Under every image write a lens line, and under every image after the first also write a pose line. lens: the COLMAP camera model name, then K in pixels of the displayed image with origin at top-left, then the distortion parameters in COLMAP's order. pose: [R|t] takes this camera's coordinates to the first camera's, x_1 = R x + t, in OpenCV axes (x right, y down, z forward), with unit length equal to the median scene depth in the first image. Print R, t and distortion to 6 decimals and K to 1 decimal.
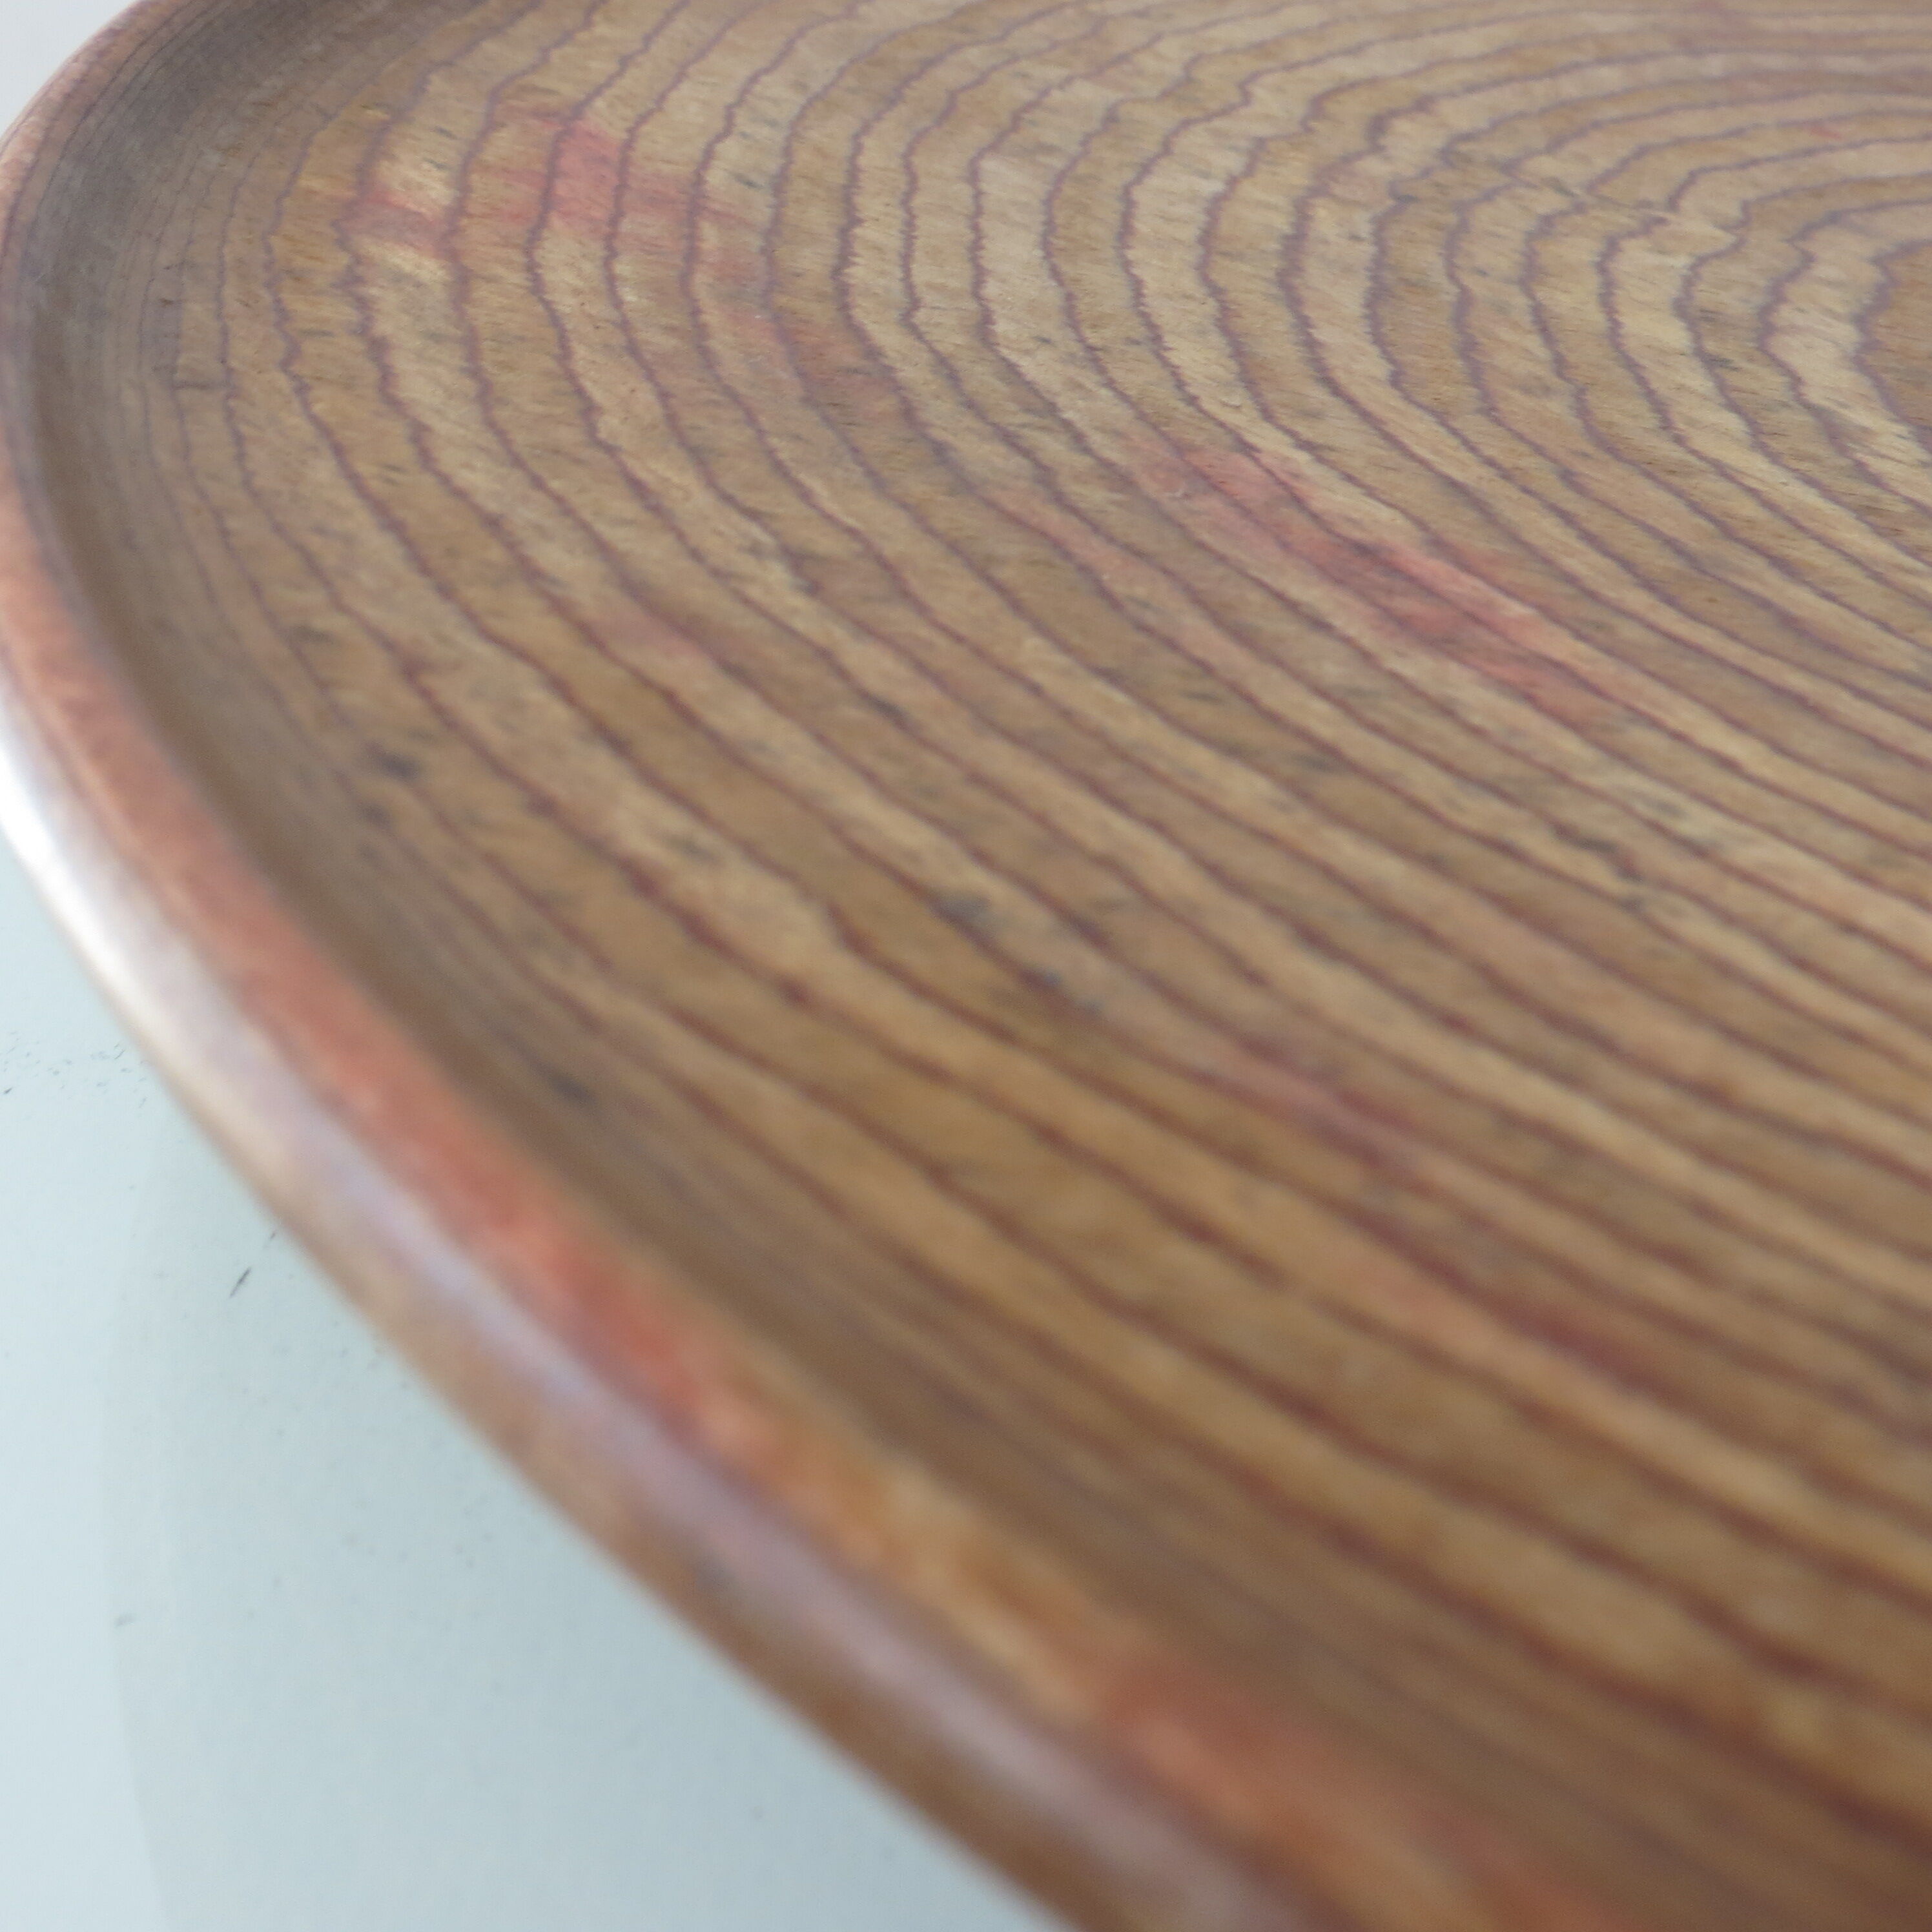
lens RADIAL K [[2696.2, 0, 968.0], [0, 2696.2, 963.4], [0, 0, 1]] dist [-0.060869, 0.000000]
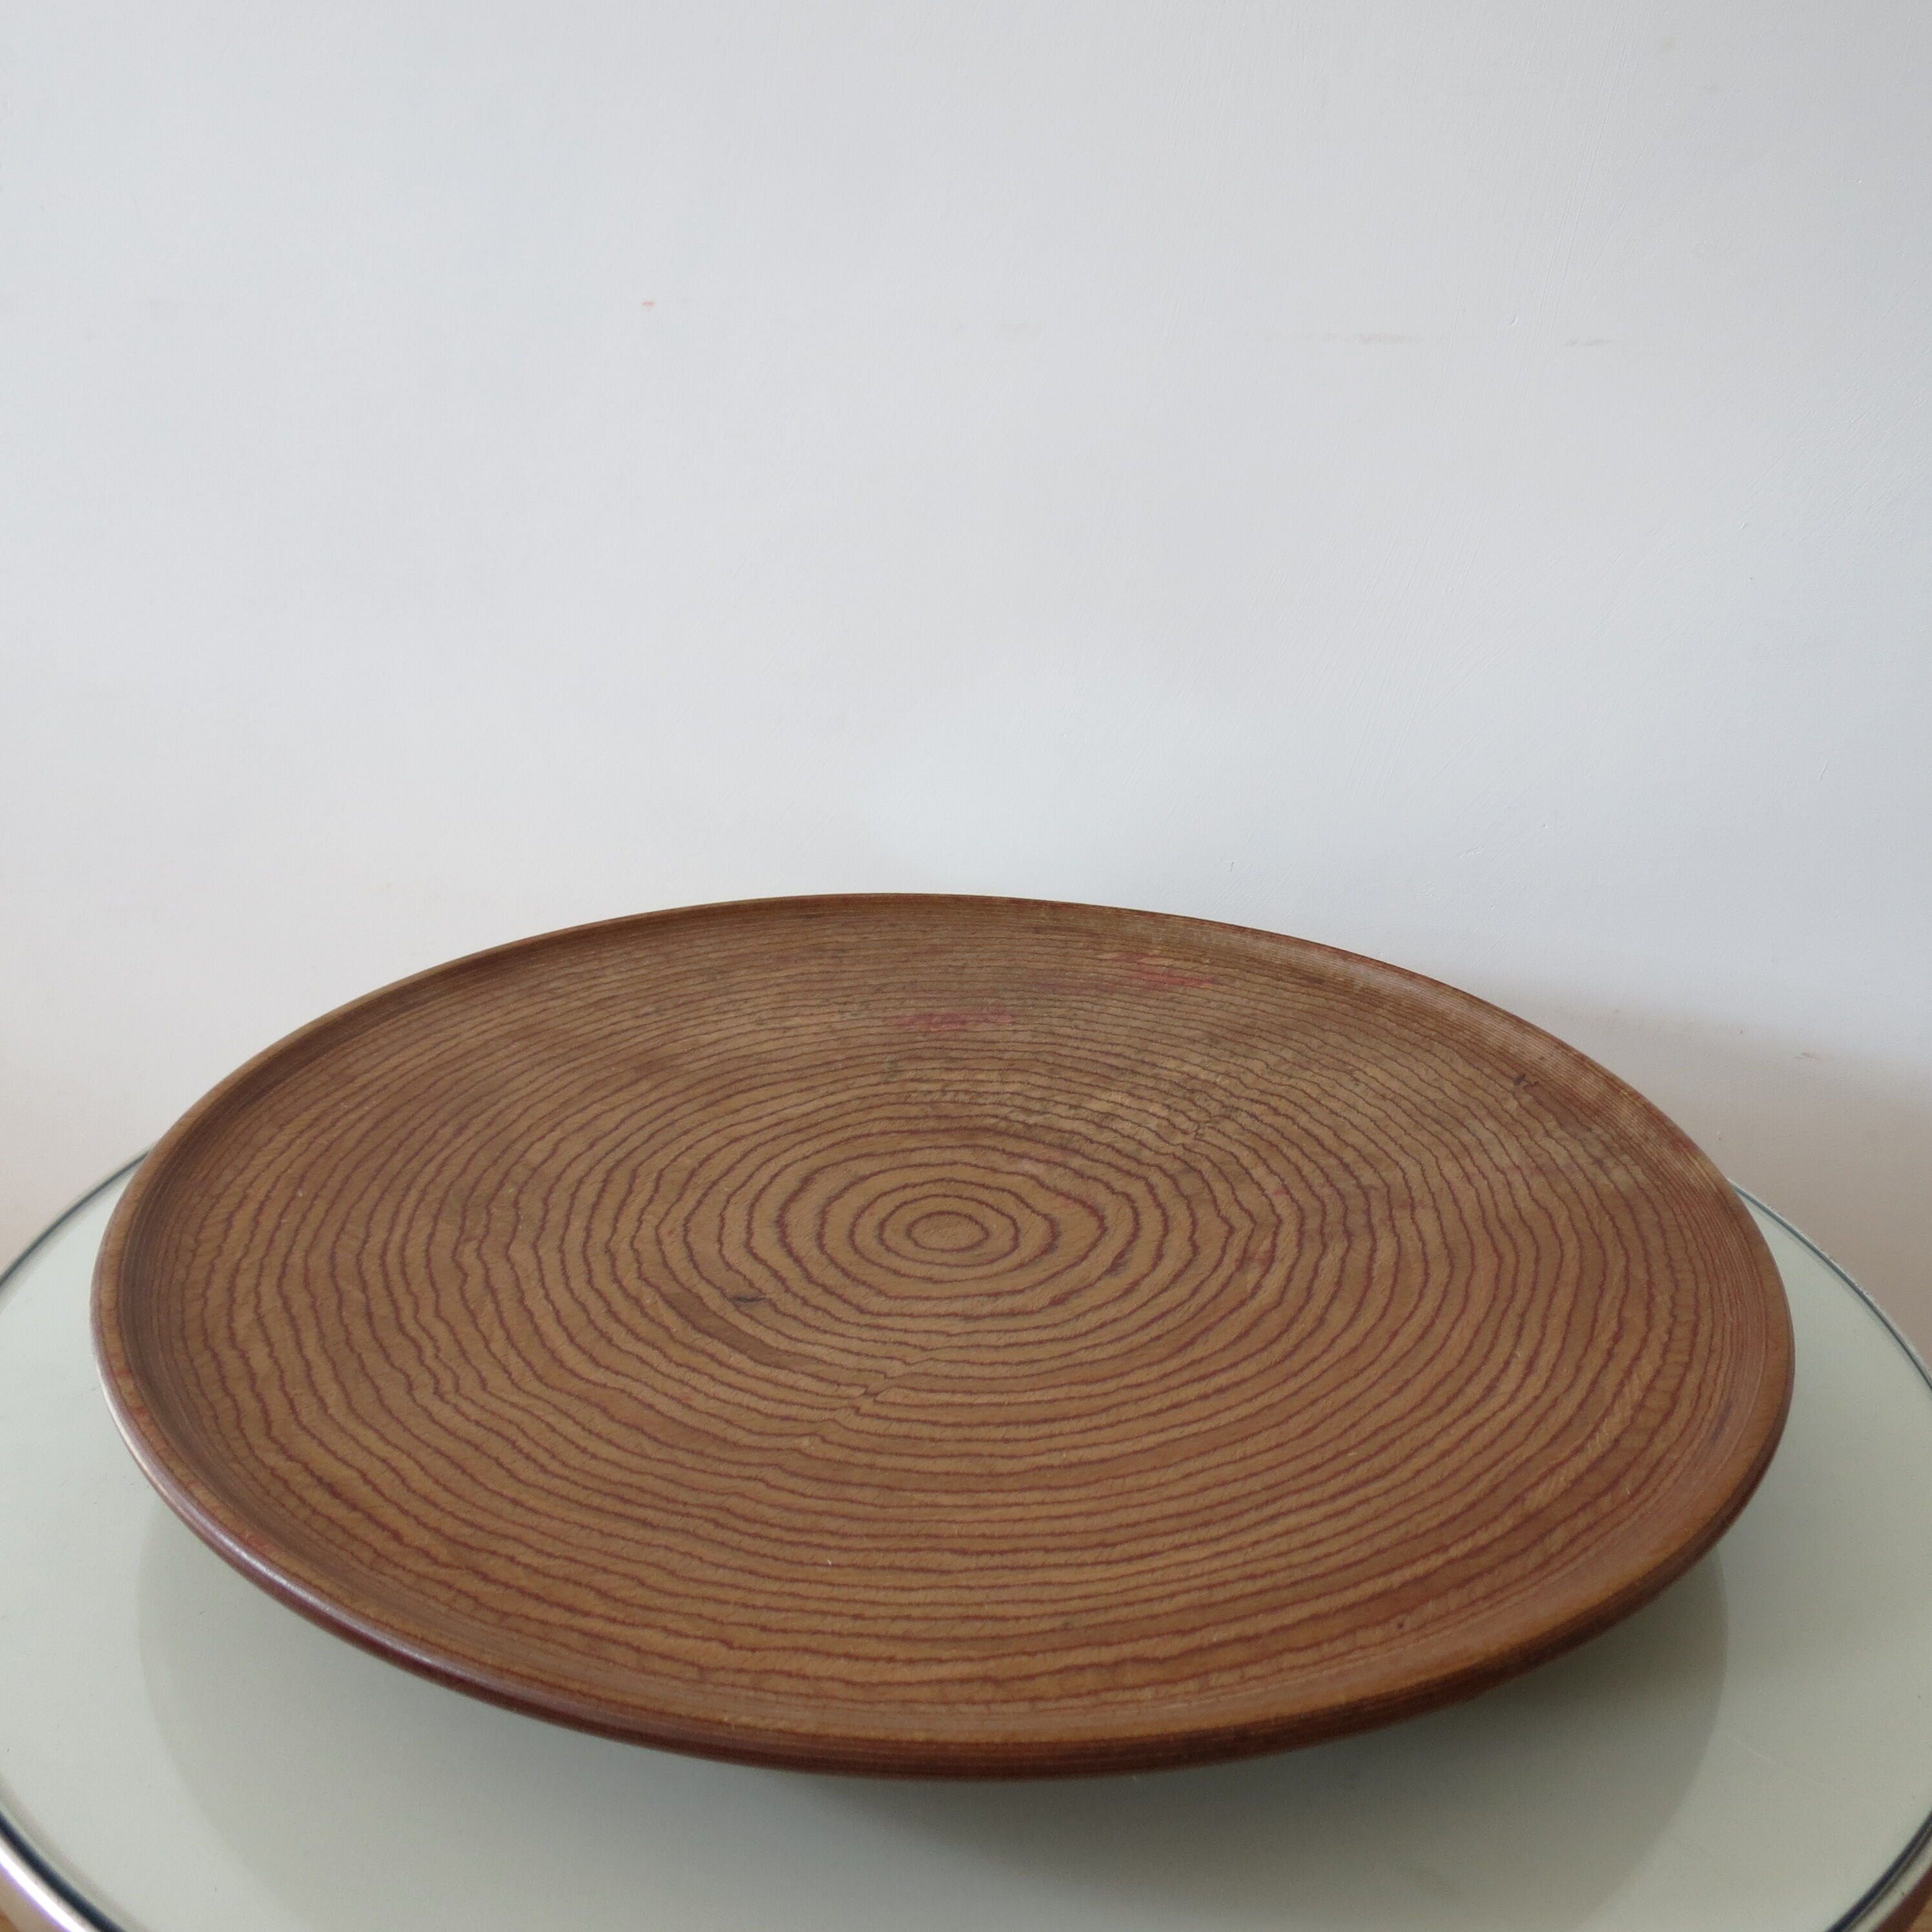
lens RADIAL K [[1839.7, 0, 969.9], [0, 1839.7, 979.5], [0, 0, 1]] dist [-0.022243, 0.000000]
pose [[-0.372990, 0.279767, -0.884652, 2.273653], [-0.553936, 0.697744, 0.454211, -1.277246], [0.744334, 0.659457, -0.105279, 0.936314]]
